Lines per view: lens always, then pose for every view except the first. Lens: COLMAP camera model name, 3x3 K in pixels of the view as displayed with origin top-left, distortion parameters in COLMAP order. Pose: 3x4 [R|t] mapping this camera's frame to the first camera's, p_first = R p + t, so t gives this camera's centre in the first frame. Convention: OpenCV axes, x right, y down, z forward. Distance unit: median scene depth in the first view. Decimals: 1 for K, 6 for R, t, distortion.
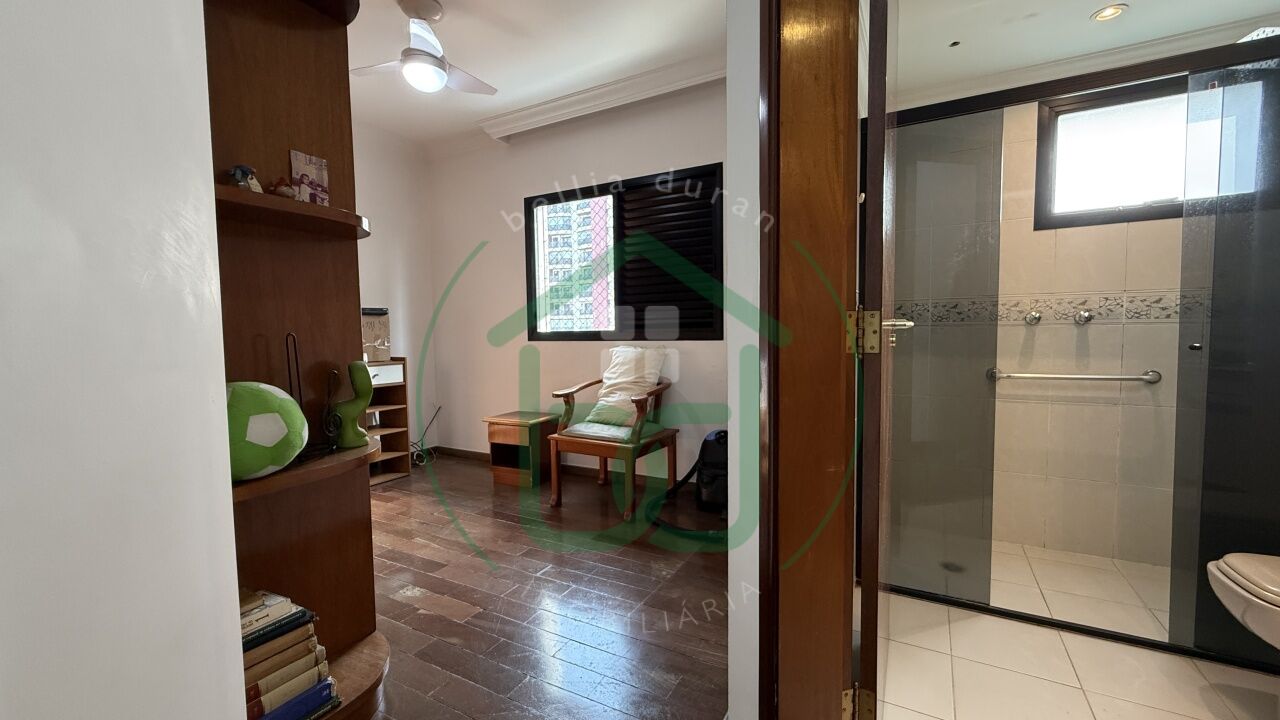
lens RADIAL K [[507.5, 0, 639.0], [0, 507.5, 361.9], [0, 0, 1]] dist [-0.000200, -0.000169]
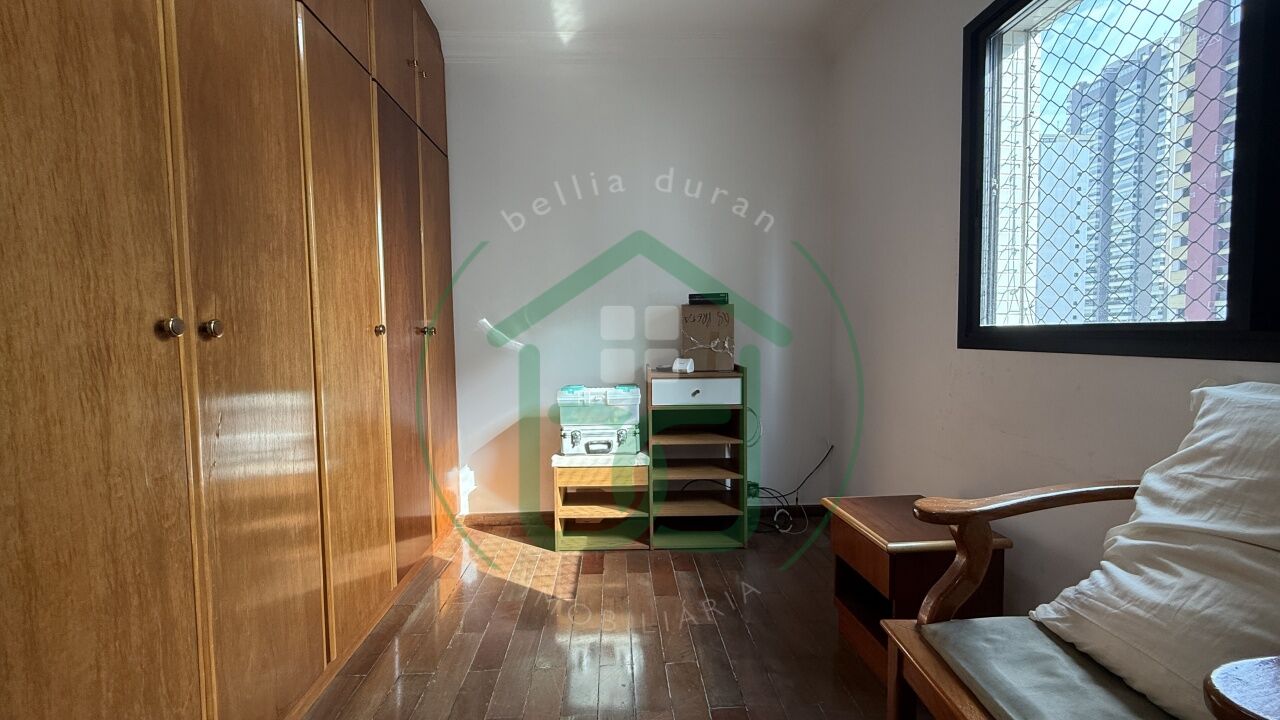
lens RADIAL K [[507.5, 0, 630.7], [0, 507.5, 360.5], [0, 0, 1]] dist [-0.000200, -0.000169]
pose [[0.504020, 0.051548, -0.862152, 0.029927], [-0.042350, 0.998492, 0.034942, -0.039250], [0.862653, 0.018901, 0.505443, 0.629004]]
